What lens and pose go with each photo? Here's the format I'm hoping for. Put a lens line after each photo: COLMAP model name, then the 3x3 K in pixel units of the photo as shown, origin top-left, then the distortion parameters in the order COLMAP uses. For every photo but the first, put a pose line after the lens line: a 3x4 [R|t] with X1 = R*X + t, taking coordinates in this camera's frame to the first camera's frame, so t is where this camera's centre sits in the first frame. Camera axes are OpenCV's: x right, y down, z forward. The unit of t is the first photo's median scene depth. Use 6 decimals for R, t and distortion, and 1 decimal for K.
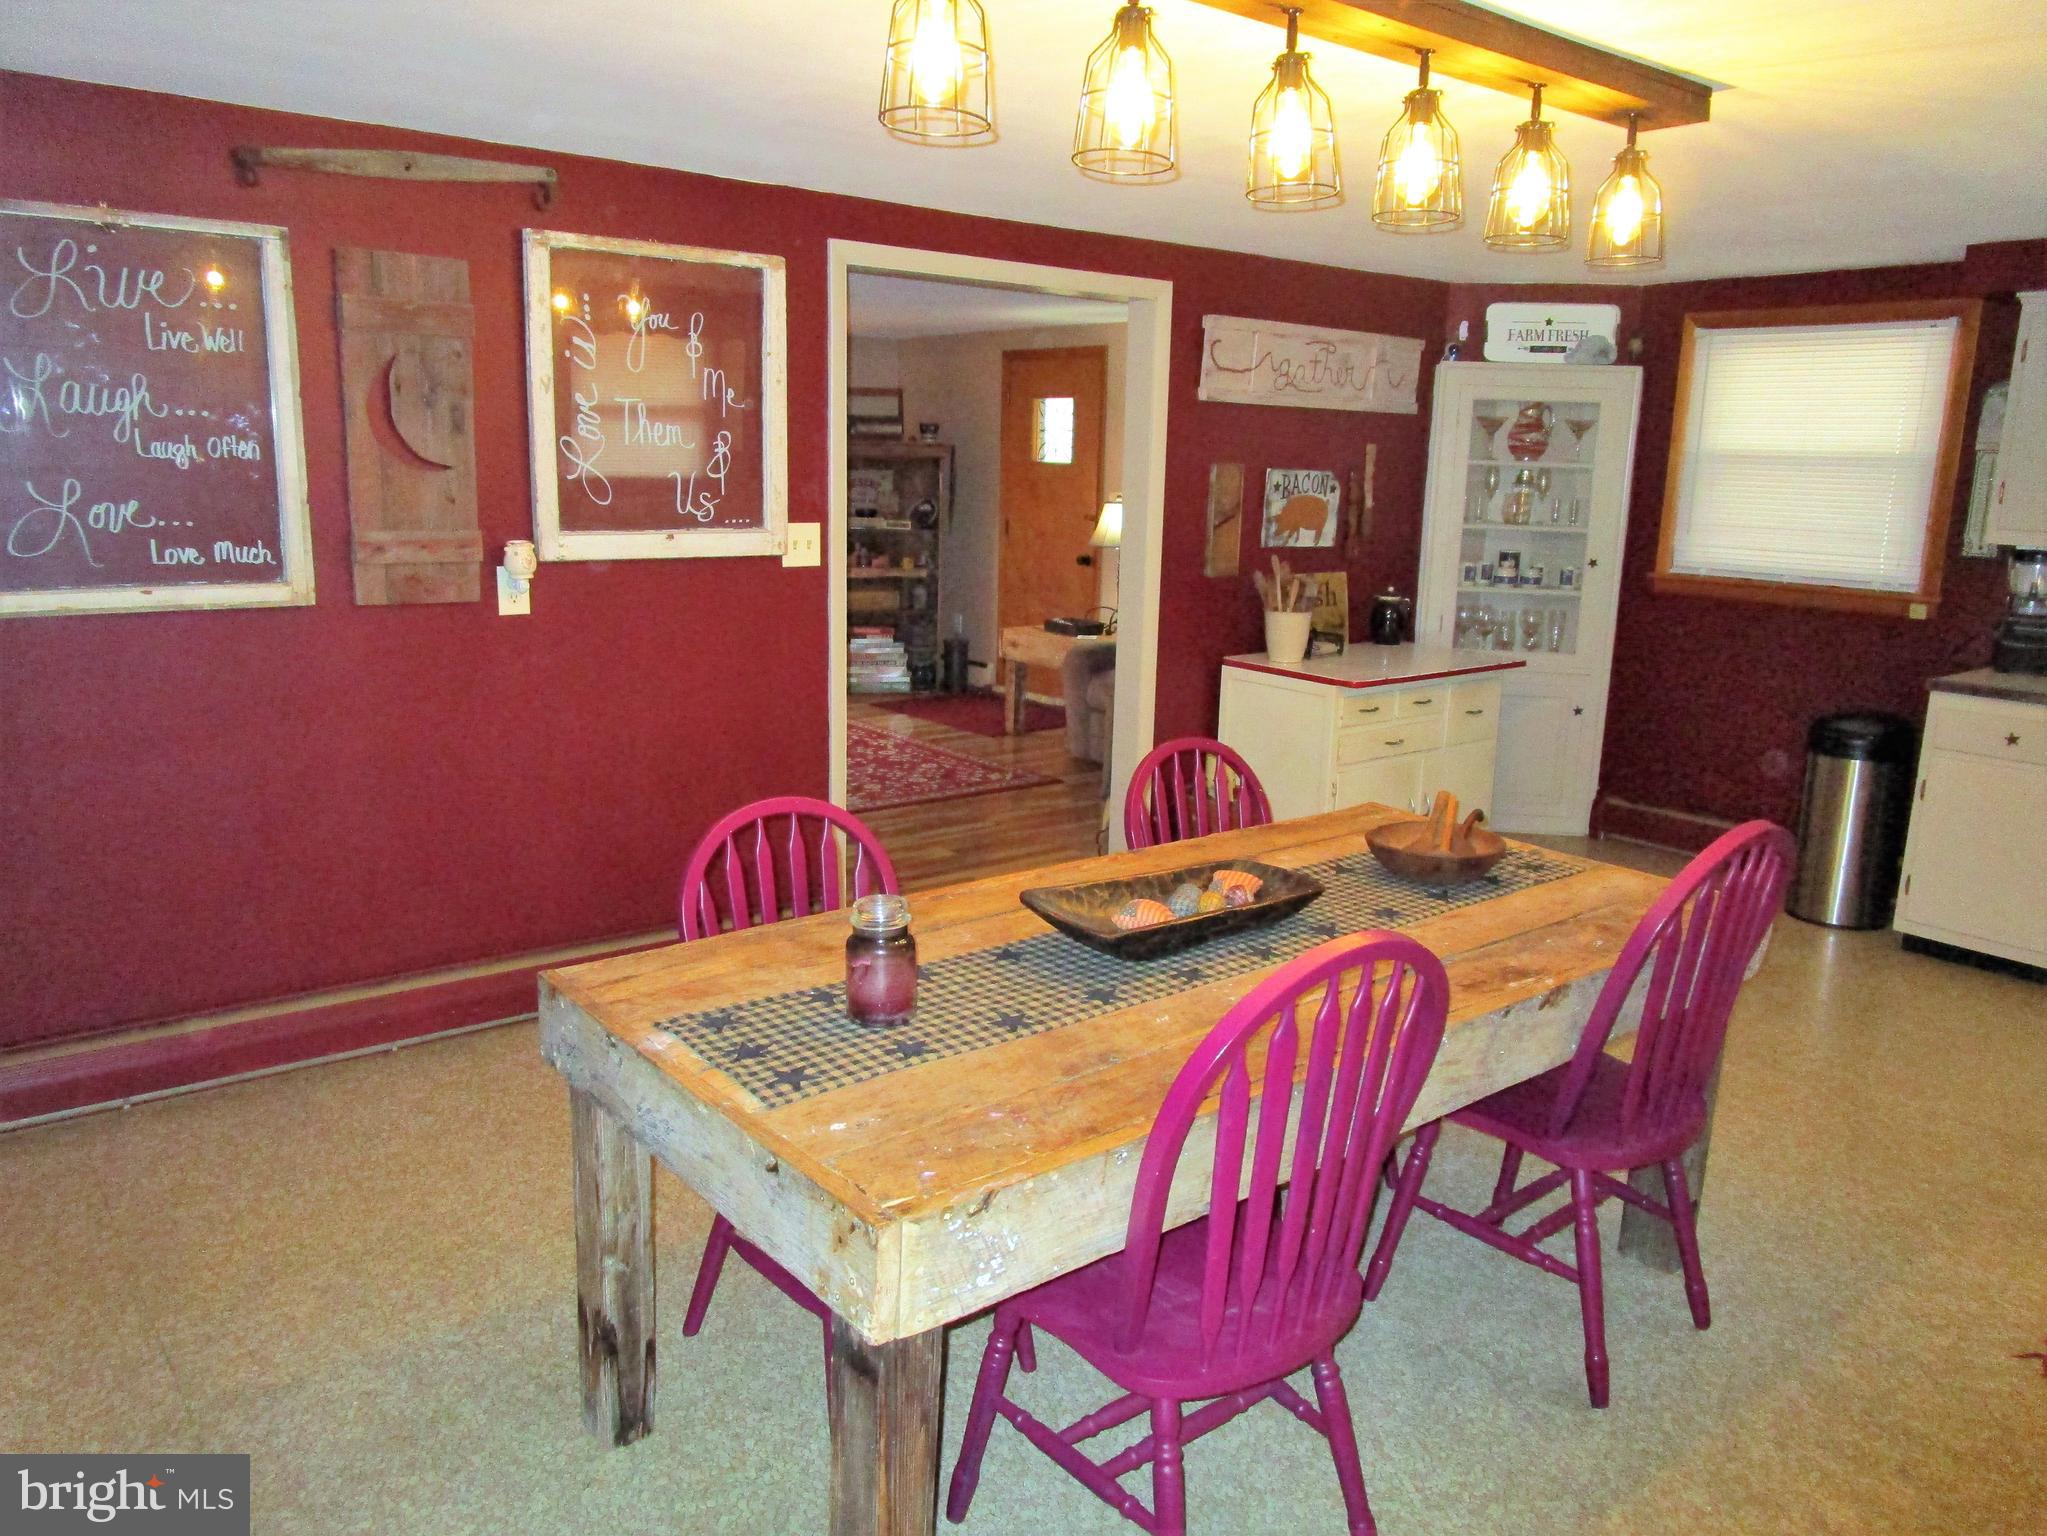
lens RADIAL K [[1485.0, 0, 1027.9], [0, 1485.0, 766.7], [0, 0, 1]] dist [-0.020676, 0.007768]
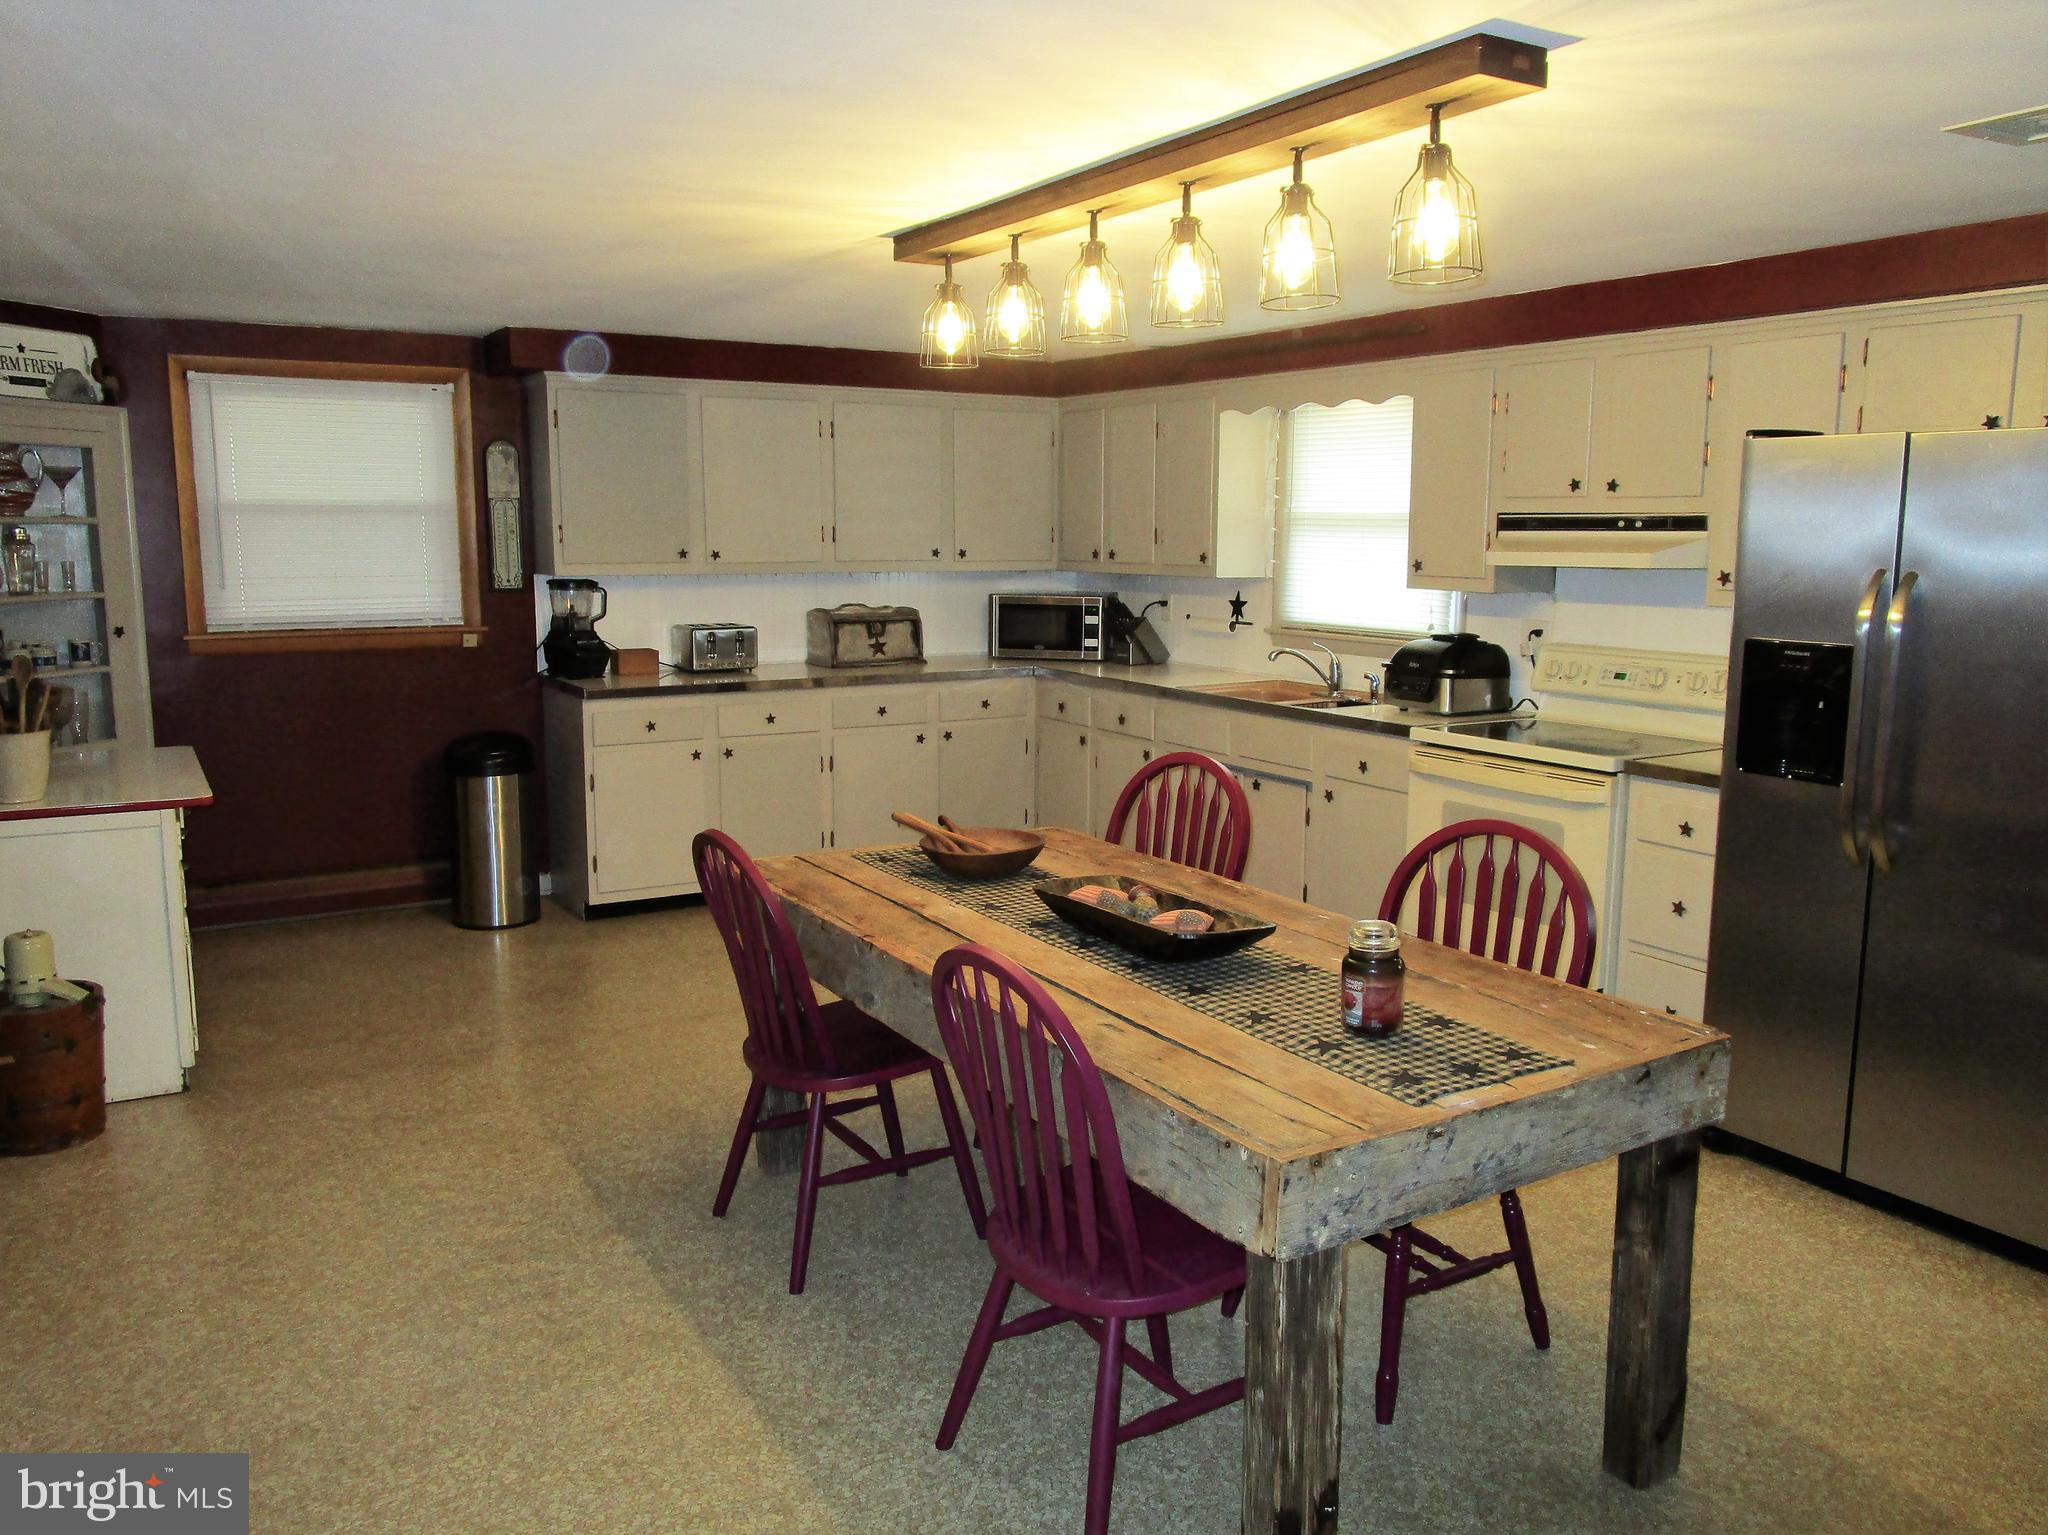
lens RADIAL K [[1485.7, 0, 1077.8], [0, 1485.7, 757.7], [0, 0, 1]] dist [-0.020676, 0.007768]
pose [[0.126888, -0.181310, 0.975206, -0.474580], [0.203378, 0.967021, 0.153326, -0.100333], [-0.970843, 0.178880, 0.159577, 0.393679]]
